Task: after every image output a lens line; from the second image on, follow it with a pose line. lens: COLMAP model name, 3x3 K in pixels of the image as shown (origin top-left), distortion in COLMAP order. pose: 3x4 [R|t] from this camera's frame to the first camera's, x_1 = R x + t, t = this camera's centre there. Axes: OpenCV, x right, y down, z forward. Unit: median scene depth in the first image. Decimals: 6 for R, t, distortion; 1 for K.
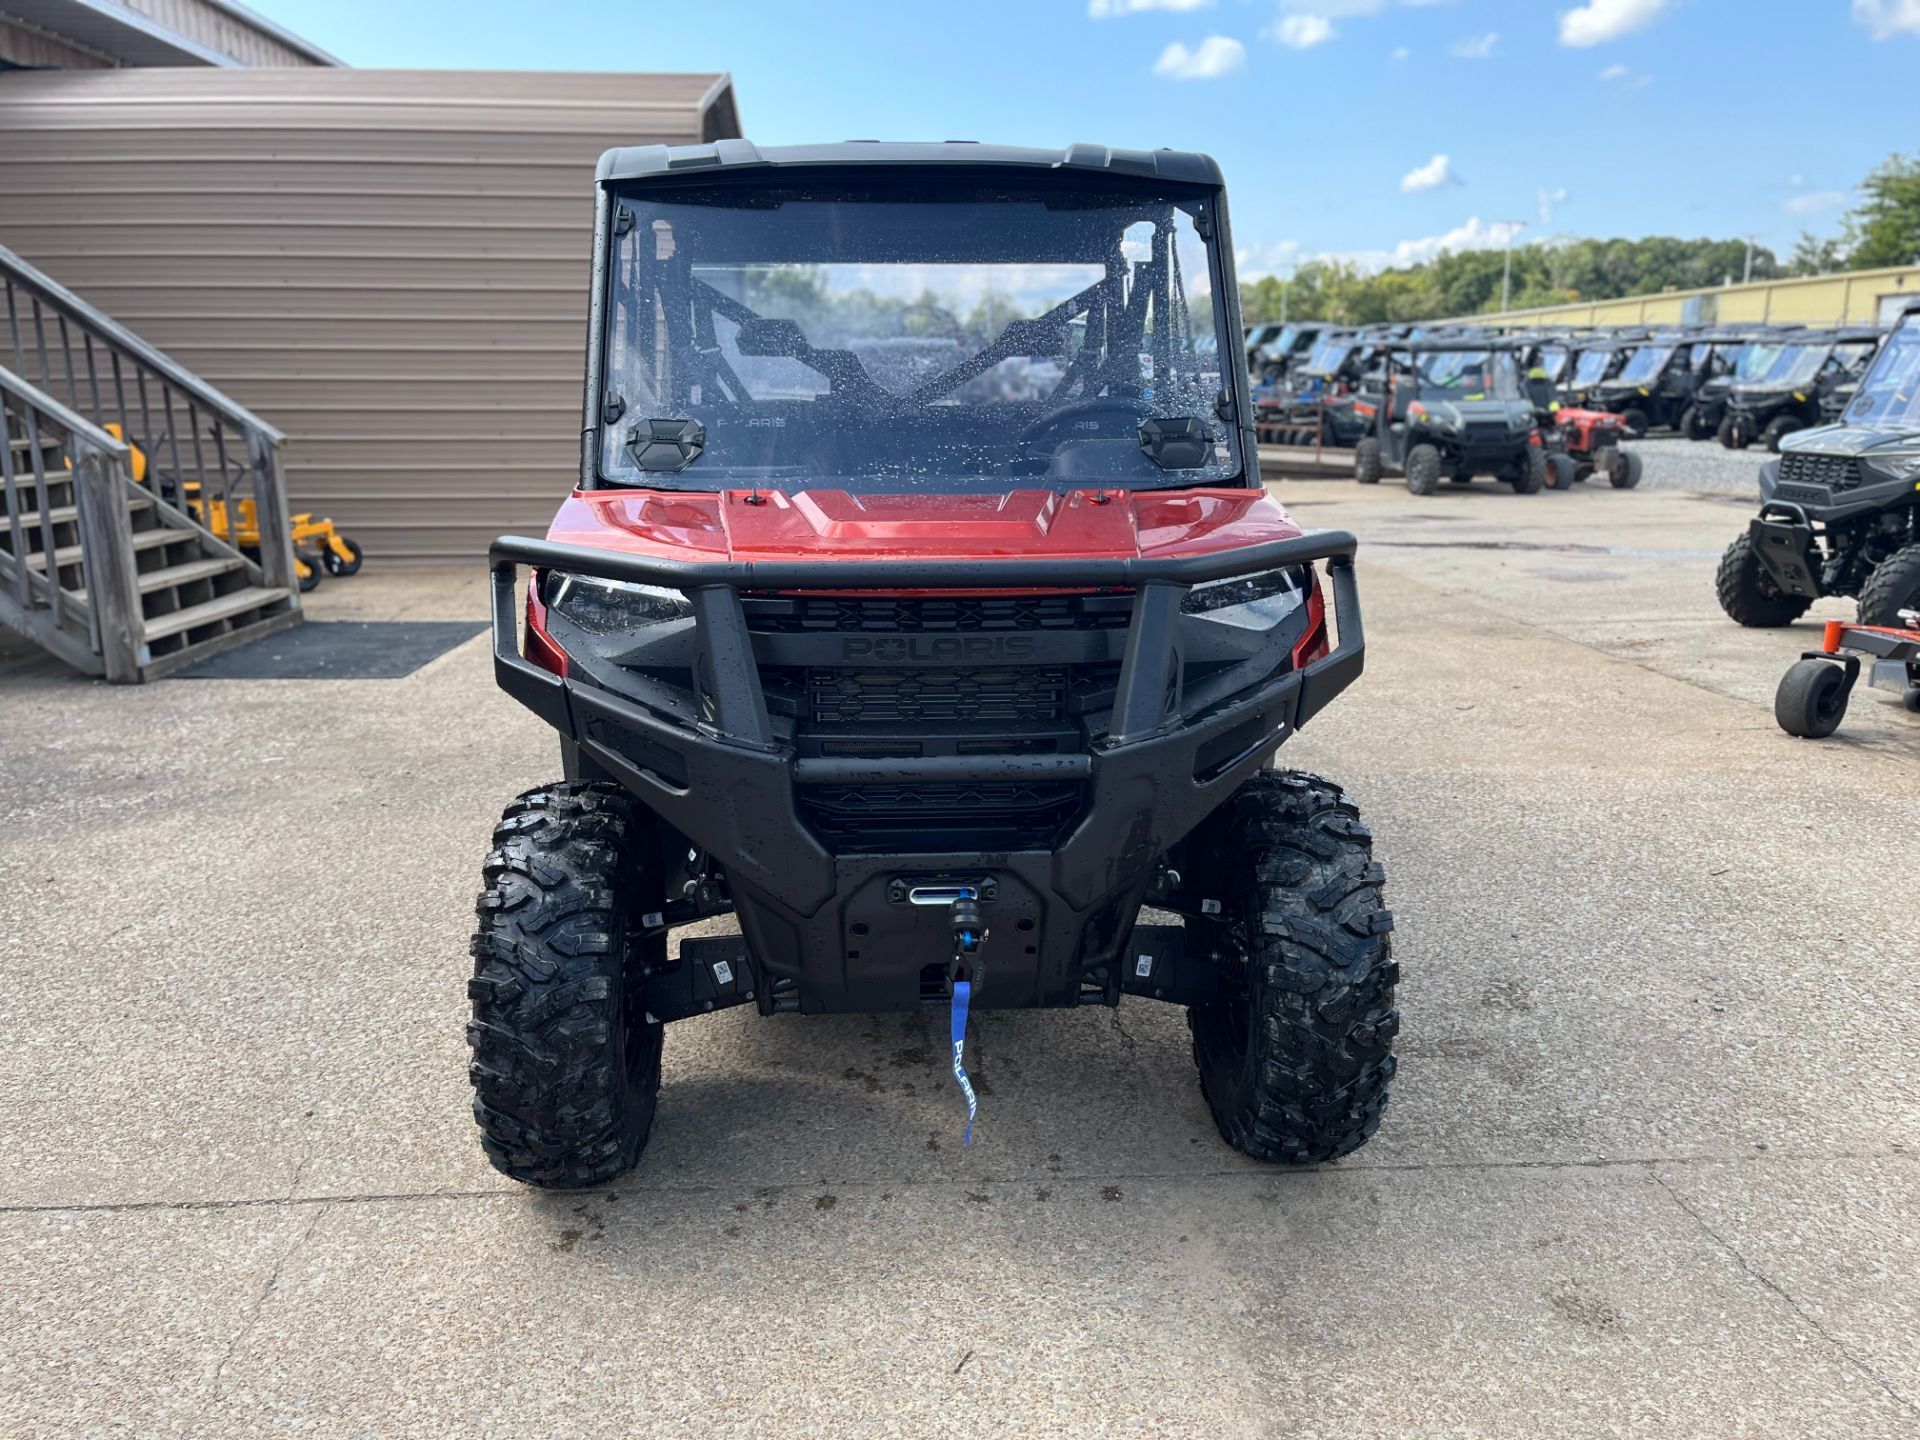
lens RADIAL K [[1460.4, 0, 962.9], [0, 1460.4, 713.2], [0, 0, 1]] dist [0.030553, -0.013091]
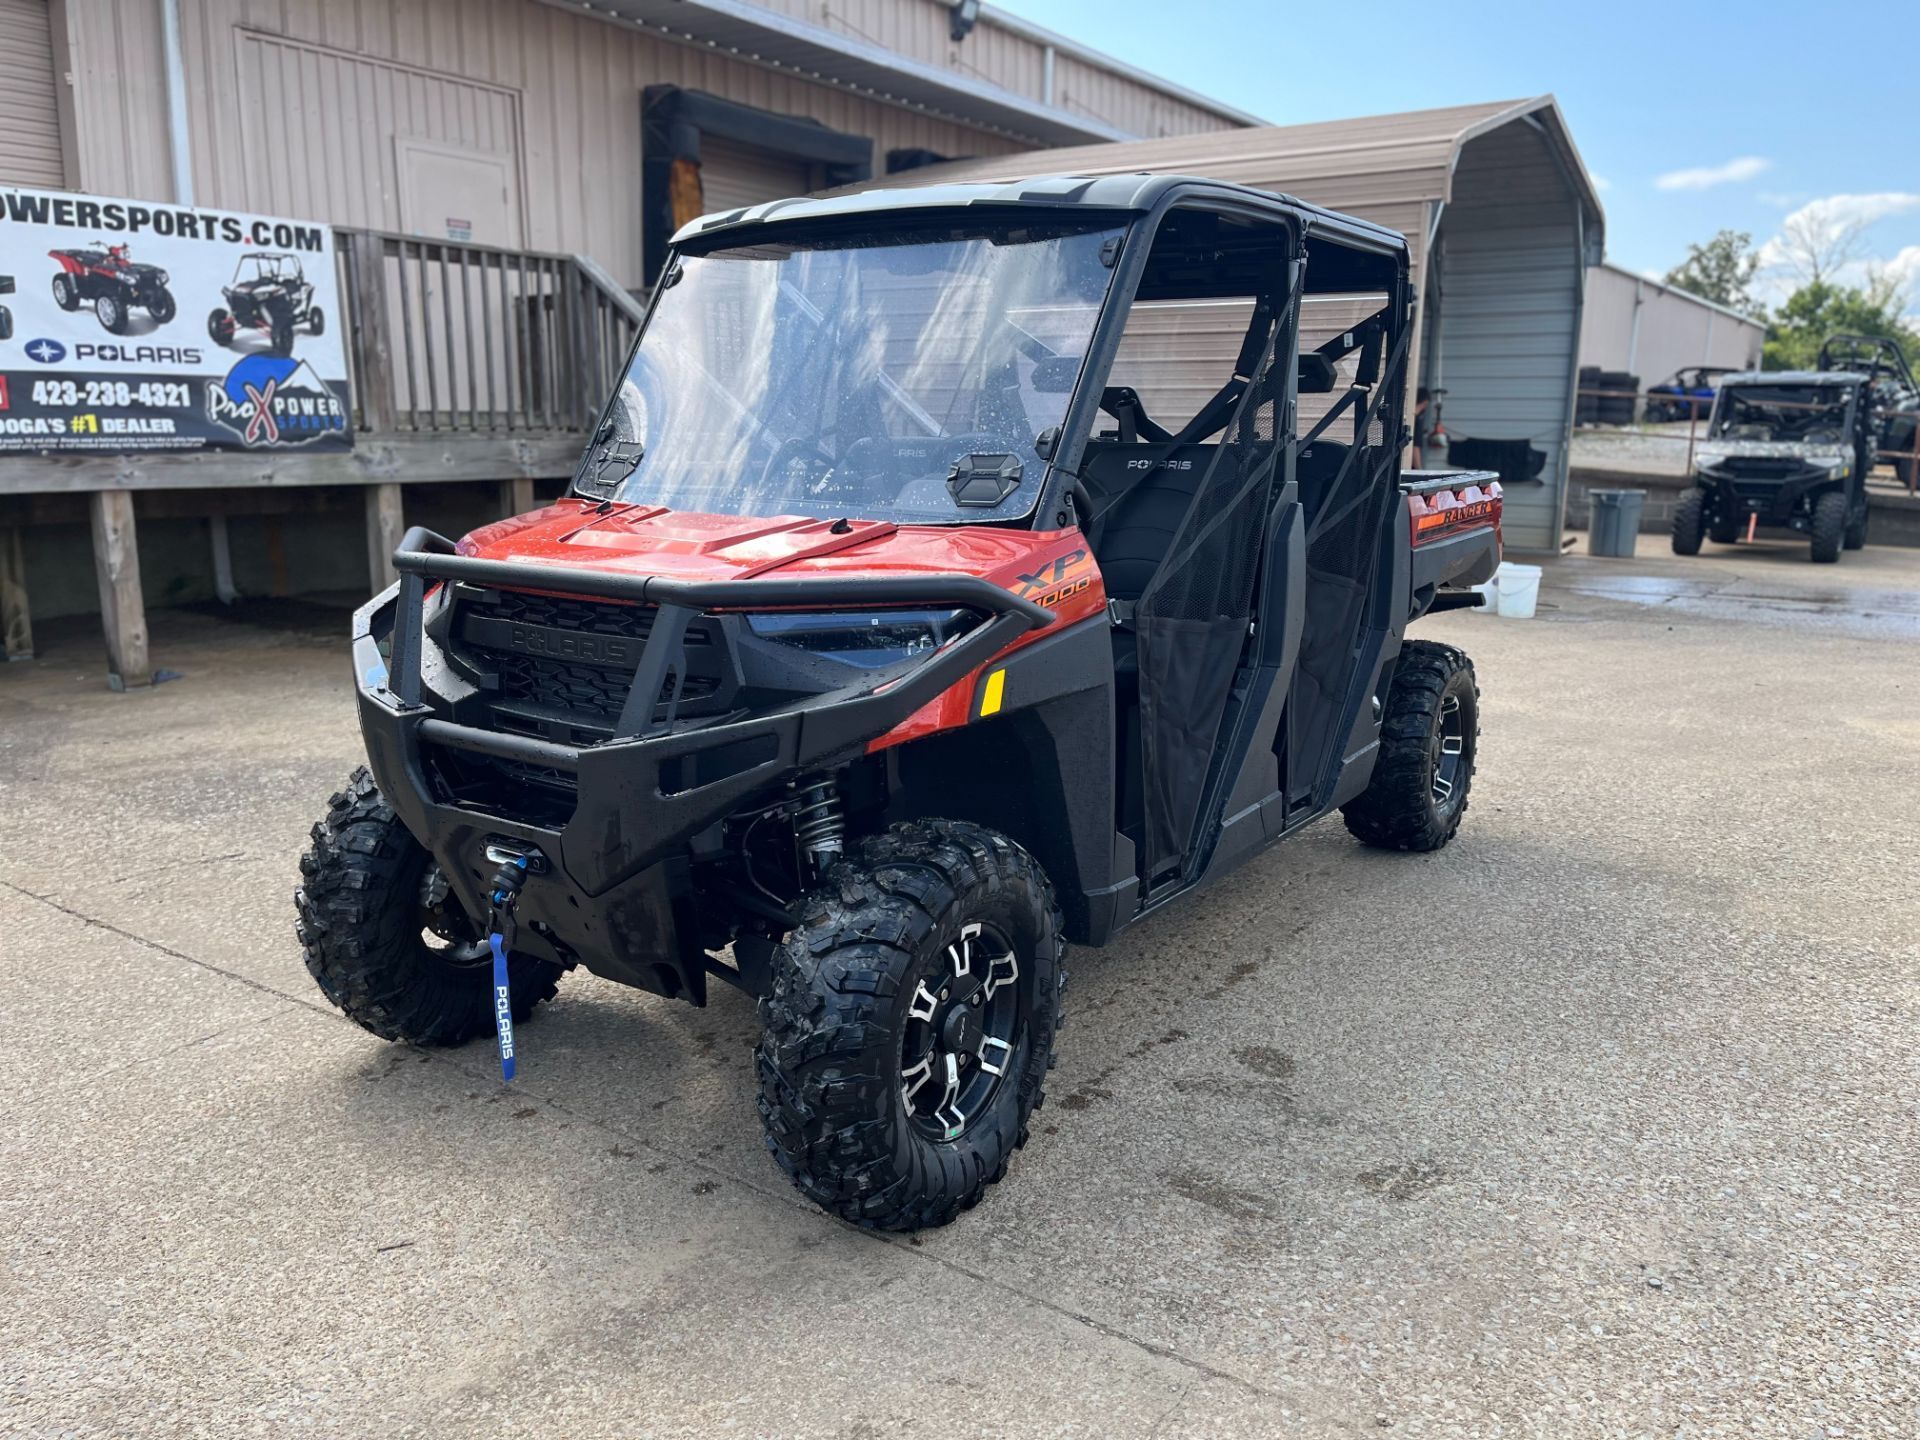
lens RADIAL K [[1460.4, 0, 962.6], [0, 1460.4, 723.6], [0, 0, 1]] dist [0.030553, -0.013091]
pose [[0.797274, 0.141258, -0.586857, 0.700988], [-0.151583, 0.987931, 0.031865, -0.051752], [0.584275, 0.063553, 0.809063, 0.208329]]
